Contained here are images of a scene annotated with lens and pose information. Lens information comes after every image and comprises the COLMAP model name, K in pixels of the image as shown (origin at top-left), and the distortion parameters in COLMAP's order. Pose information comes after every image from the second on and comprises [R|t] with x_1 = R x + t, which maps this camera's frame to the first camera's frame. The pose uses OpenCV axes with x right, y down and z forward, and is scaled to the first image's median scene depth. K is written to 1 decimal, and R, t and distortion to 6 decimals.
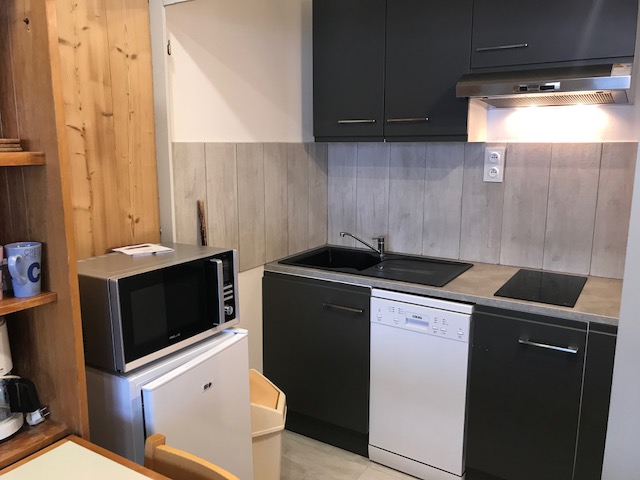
lens RADIAL K [[524.0, 0, 319.1], [0, 524.0, 239.0], [0, 0, 1]] dist [0.009884, 0.006836]
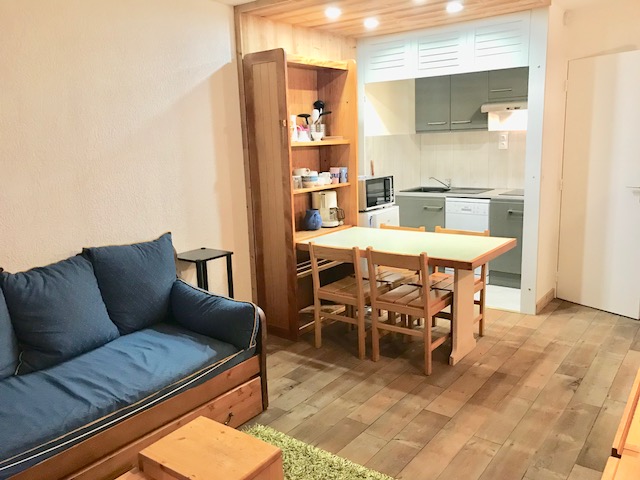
lens RADIAL K [[524.0, 0, 319.8], [0, 524.0, 238.9], [0, 0, 1]] dist [0.009884, 0.006836]
pose [[0.993453, -0.015275, -0.113213, -0.192923], [0.016516, 0.999813, 0.010034, 0.249137], [0.113038, -0.011838, 0.993520, -1.355327]]
